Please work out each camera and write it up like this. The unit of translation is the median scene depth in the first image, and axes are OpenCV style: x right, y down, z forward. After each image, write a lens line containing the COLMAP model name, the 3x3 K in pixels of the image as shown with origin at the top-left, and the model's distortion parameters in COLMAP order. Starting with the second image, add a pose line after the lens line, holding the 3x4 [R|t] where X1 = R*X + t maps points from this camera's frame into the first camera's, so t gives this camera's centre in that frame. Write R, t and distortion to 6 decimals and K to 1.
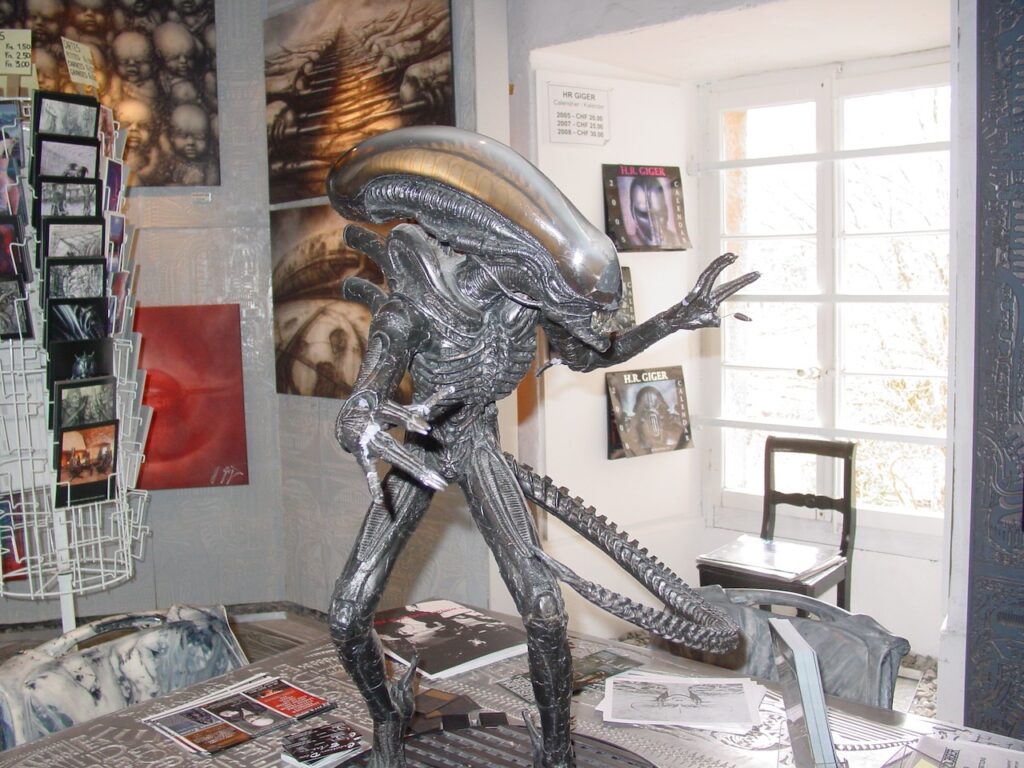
lens RADIAL K [[1053.1, 0, 512.0], [0, 1053.1, 384.0], [0, 0, 1]] dist [-0.164388, 0.212487]
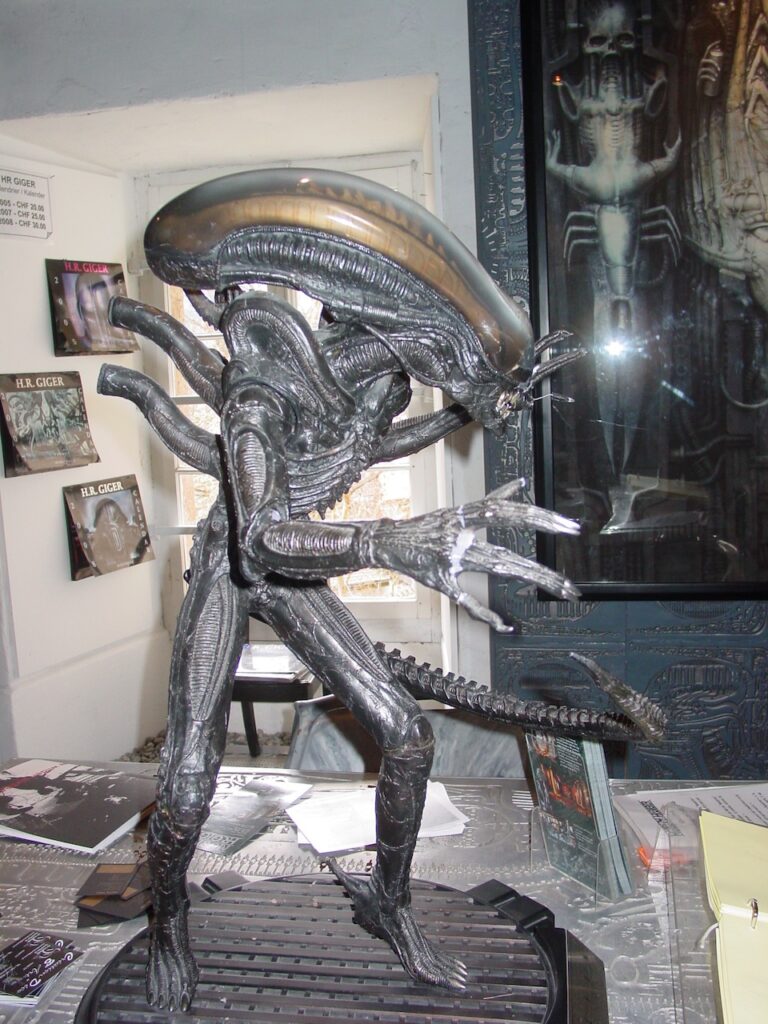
lens RADIAL K [[1053.1, 0, 384.0], [0, 1053.1, 512.0], [0, 0, 1]] dist [-0.164388, 0.212487]
pose [[0.865834, -0.081520, 0.493646, -0.122205], [0.072834, 0.996663, 0.036841, -0.002092], [-0.495002, 0.004056, 0.868882, 0.074911]]
